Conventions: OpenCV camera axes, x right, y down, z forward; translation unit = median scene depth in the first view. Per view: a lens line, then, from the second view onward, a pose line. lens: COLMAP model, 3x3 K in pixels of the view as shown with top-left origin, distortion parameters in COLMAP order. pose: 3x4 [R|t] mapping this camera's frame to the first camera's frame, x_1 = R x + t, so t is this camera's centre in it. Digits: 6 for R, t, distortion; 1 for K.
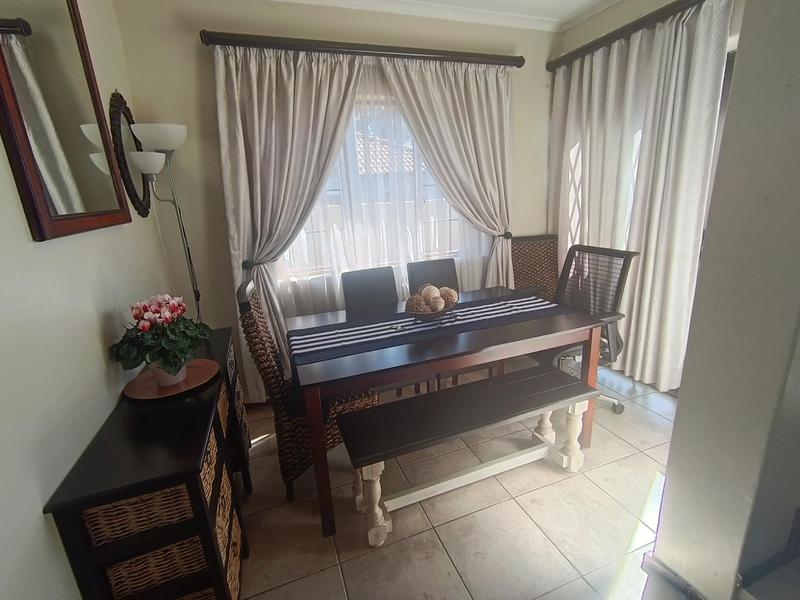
lens RADIAL K [[380.1, 0, 403.0], [0, 380.1, 298.0], [0, 0, 1]] dist [0.019610, 0.000701]
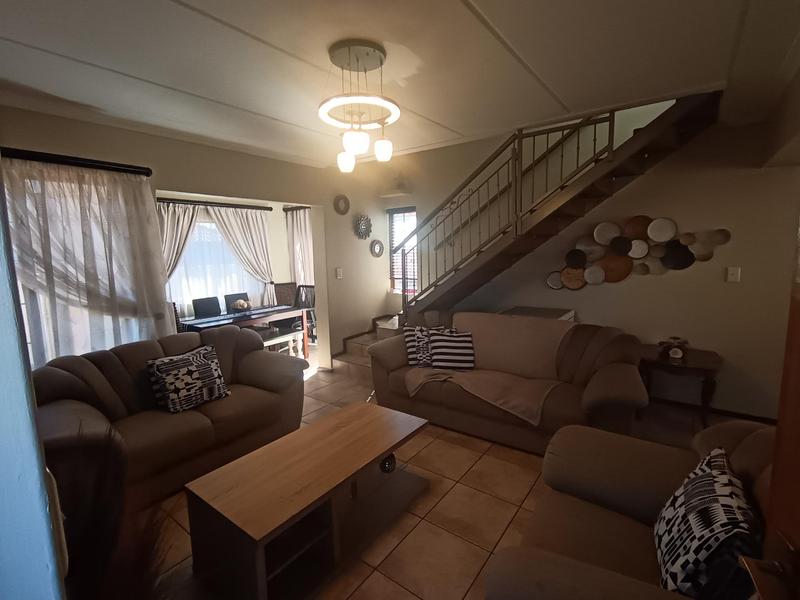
lens RADIAL K [[380.1, 0, 400.0], [0, 380.1, 297.5], [0, 0, 1]] dist [0.019610, 0.000701]
pose [[0.844677, -0.036463, 0.534033, -0.290685], [0.123106, 0.984167, -0.127518, 0.308908], [-0.520928, 0.173454, 0.835792, -1.267924]]
